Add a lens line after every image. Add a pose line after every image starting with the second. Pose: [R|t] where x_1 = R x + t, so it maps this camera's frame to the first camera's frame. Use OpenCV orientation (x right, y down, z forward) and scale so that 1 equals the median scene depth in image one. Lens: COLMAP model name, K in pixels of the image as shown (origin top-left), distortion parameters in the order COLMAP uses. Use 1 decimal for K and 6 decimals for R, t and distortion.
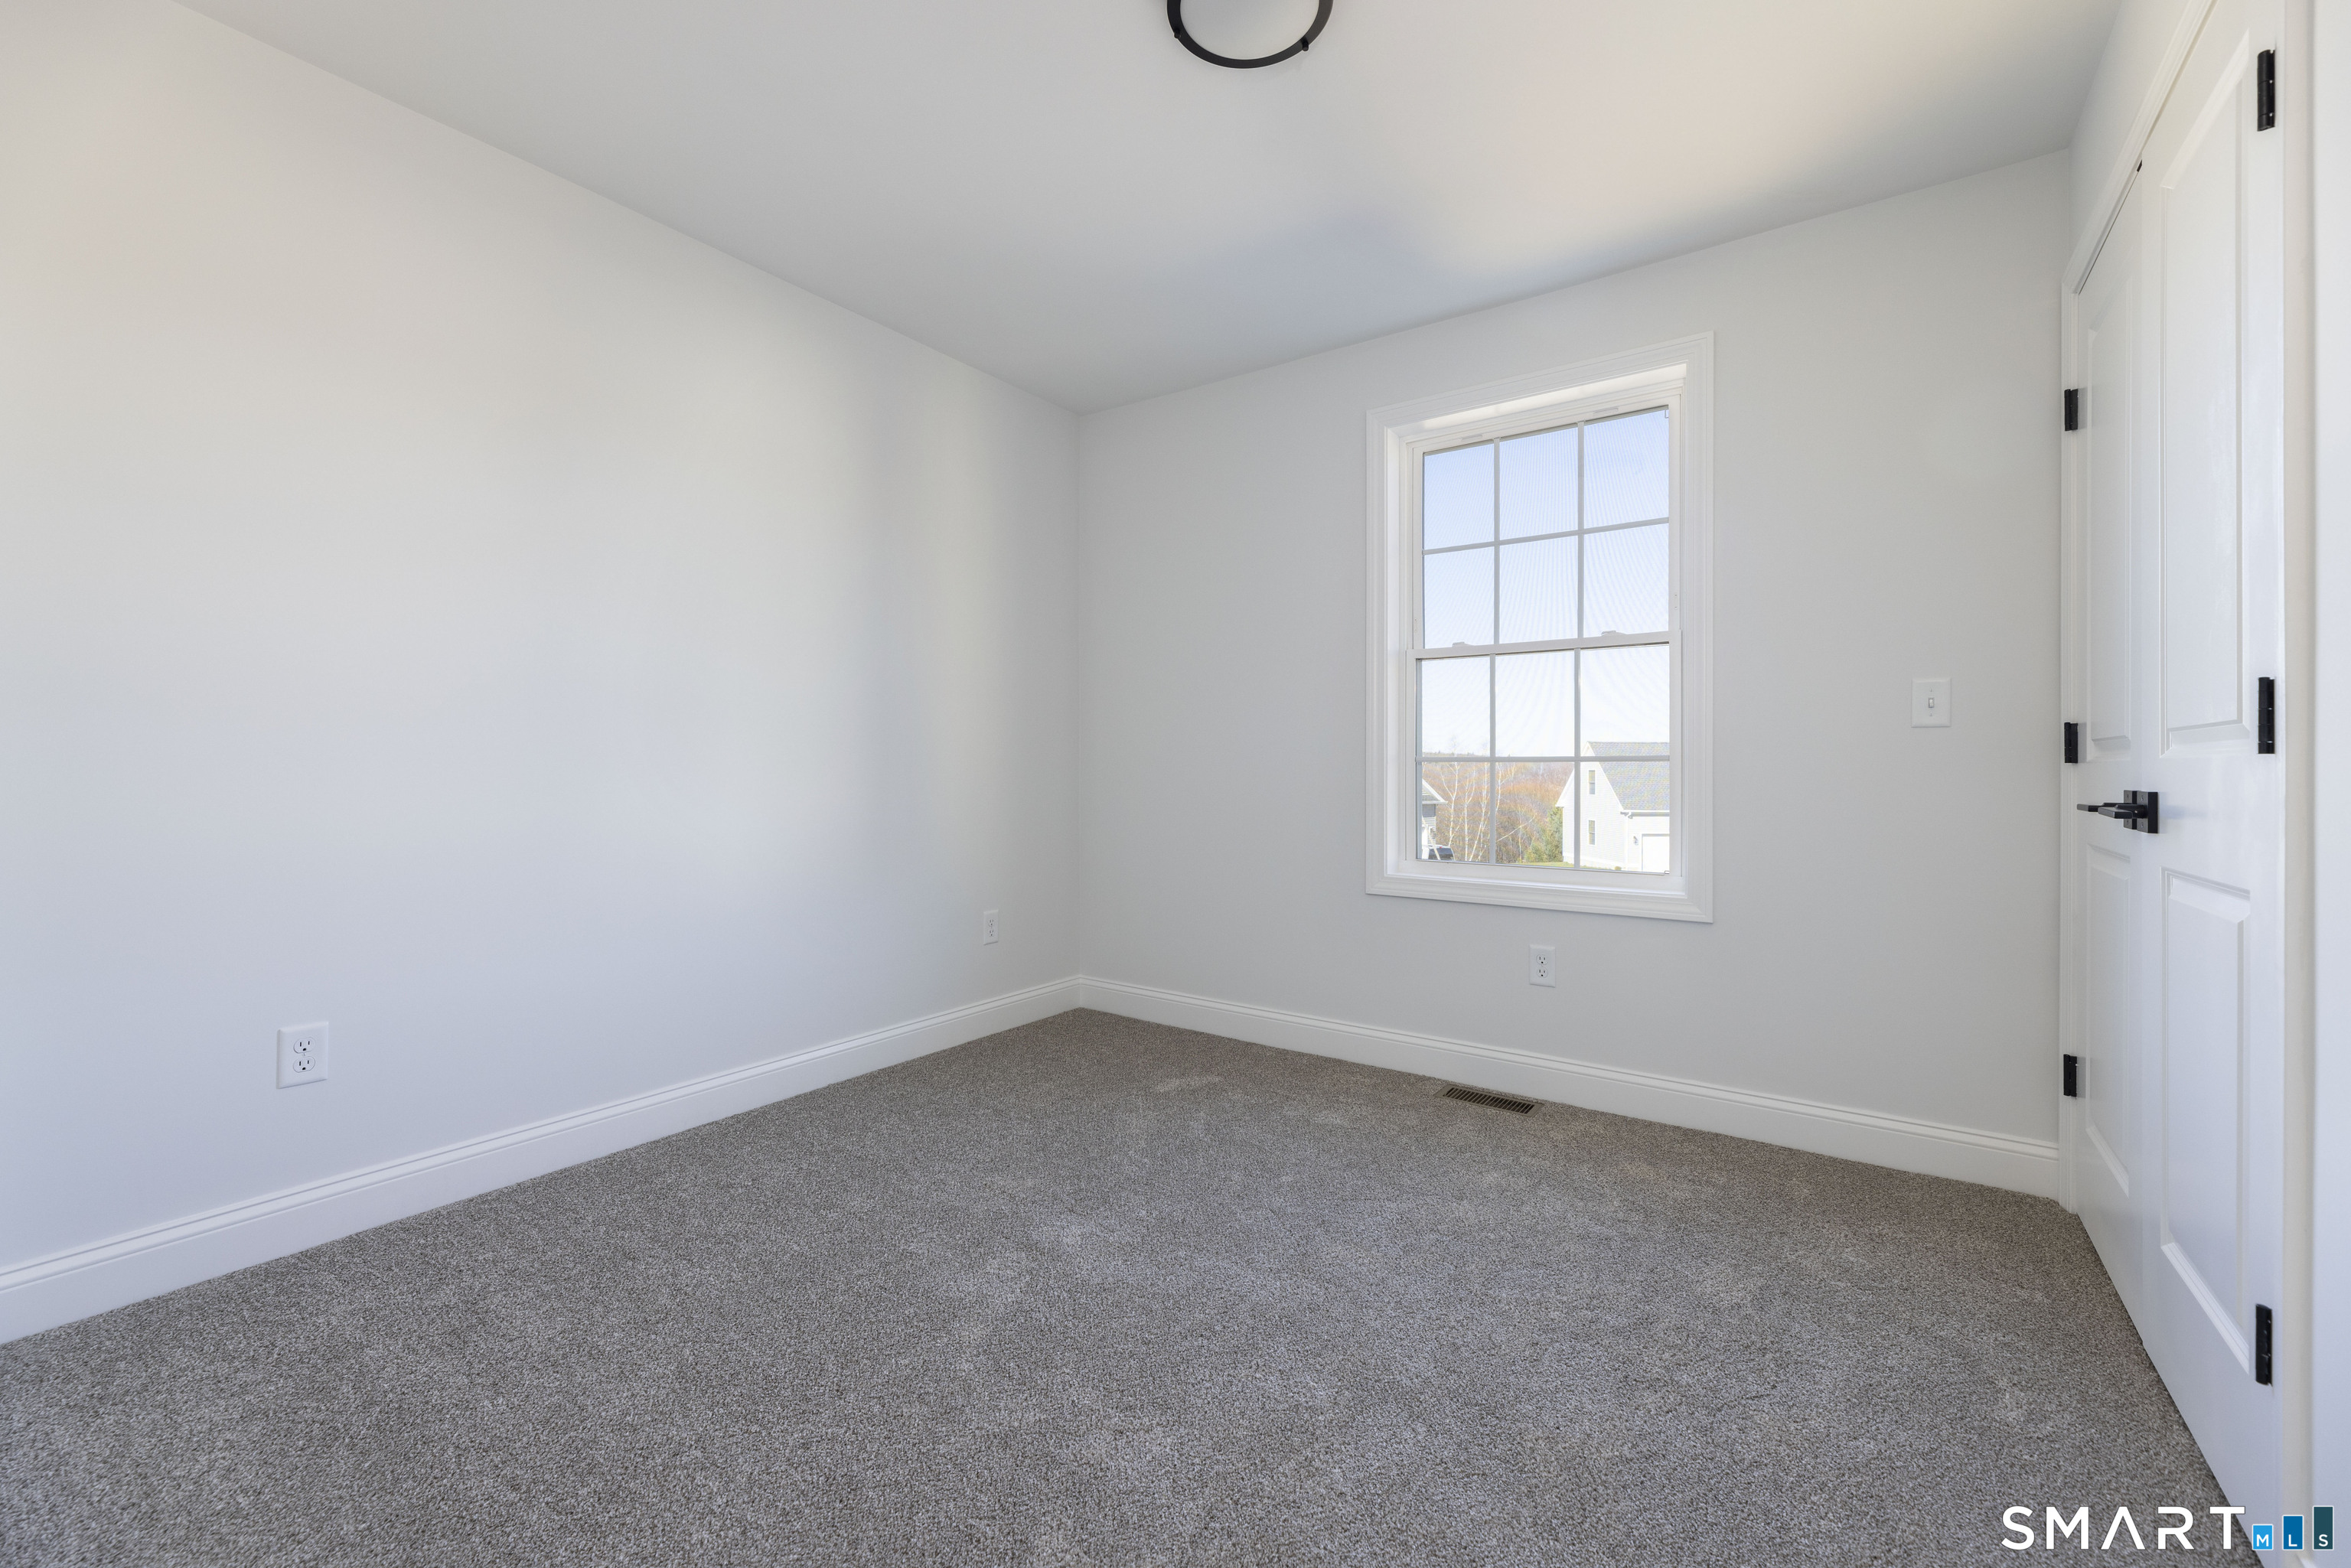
lens RADIAL K [[944.6, 0, 1181.5], [0, 944.6, 780.5], [0, 0, 1]] dist [-0.000861, -0.000299]
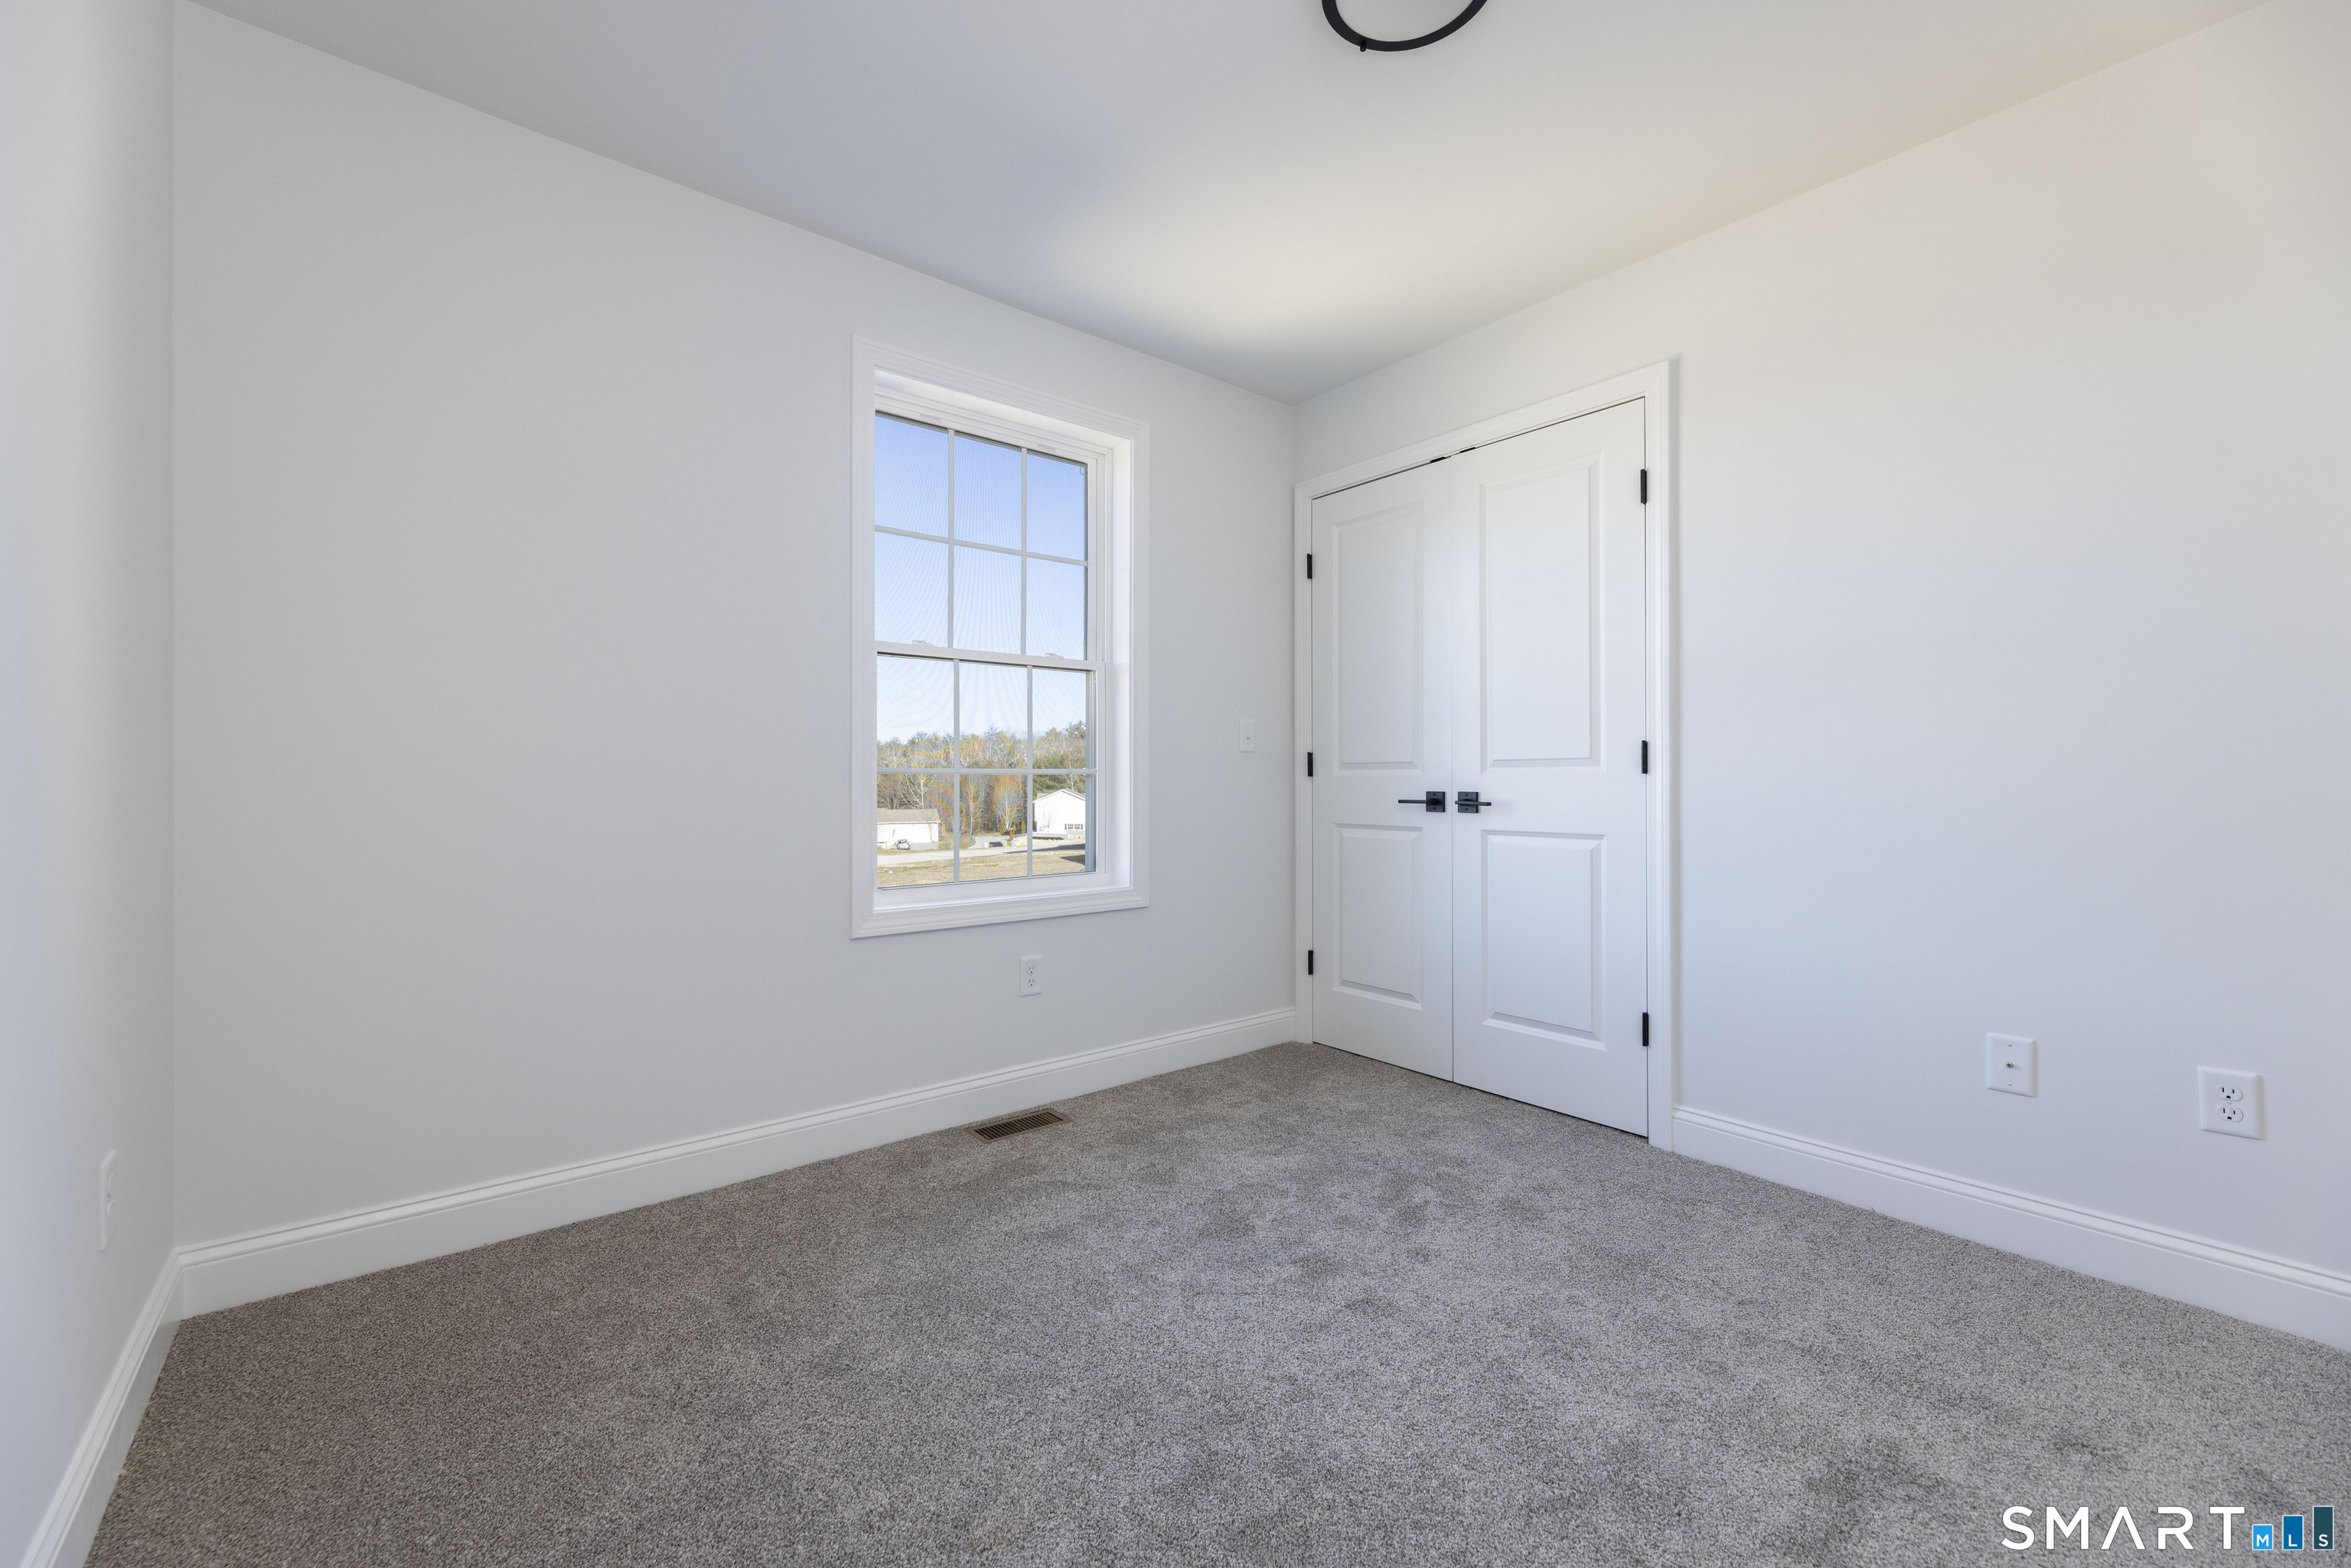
lens RADIAL K [[939.8, 0, 1147.5], [0, 939.8, 777.6], [0, 0, 1]] dist [0.000174, -0.000021]
pose [[0.277880, -0.000425, 0.960616, -0.564466], [0.012930, 0.999911, -0.003298, -0.011011], [-0.960529, 0.013337, 0.277861, 0.610481]]
